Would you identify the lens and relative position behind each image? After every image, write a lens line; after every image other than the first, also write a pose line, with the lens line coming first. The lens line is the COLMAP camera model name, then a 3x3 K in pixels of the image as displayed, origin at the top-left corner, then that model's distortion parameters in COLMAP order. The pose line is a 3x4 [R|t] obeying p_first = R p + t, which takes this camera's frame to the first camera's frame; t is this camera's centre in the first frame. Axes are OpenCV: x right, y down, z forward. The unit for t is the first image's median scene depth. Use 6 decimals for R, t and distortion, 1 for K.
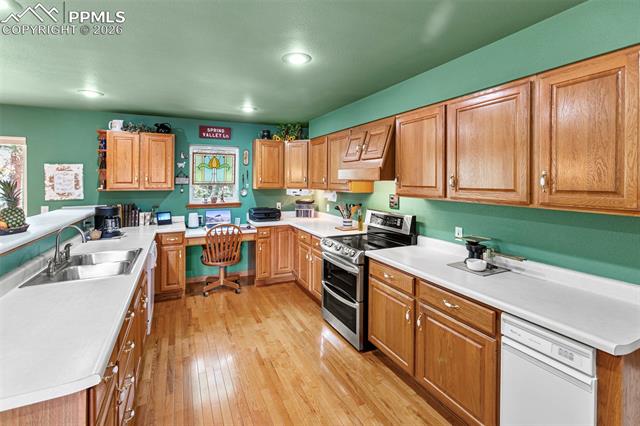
lens RADIAL K [[295.8, 0, 319.0], [0, 295.8, 181.6], [0, 0, 1]] dist [0.000206, 0.000048]
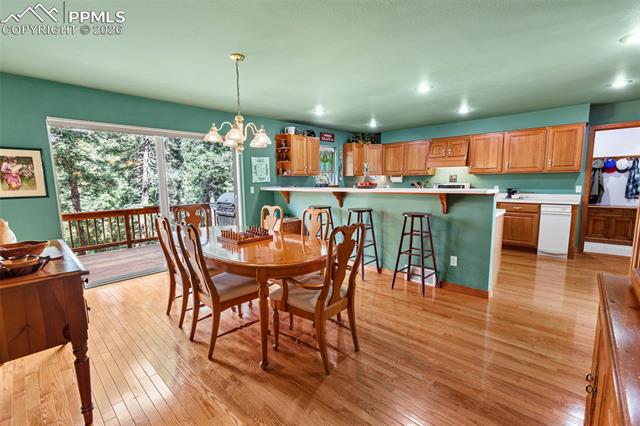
lens RADIAL K [[279.7, 0, 322.4], [0, 279.7, 214.5], [0, 0, 1]] dist [-0.000944, -0.000070]
pose [[0.931219, -0.059666, 0.359544, -1.229502], [0.018515, 0.992980, 0.116828, 0.071837], [-0.363990, -0.102135, 0.925786, -0.434422]]
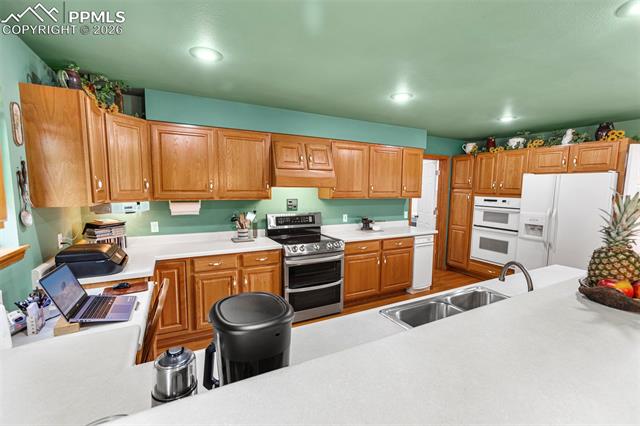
lens RADIAL K [[279.7, 0, 322.4], [0, 279.7, 214.5], [0, 0, 1]] dist [-0.000944, -0.000070]
pose [[-0.040950, -0.107467, 0.993365, -0.878206], [-0.006321, 0.994207, 0.107297, -0.015487], [-0.999141, -0.001885, -0.041392, 0.909079]]
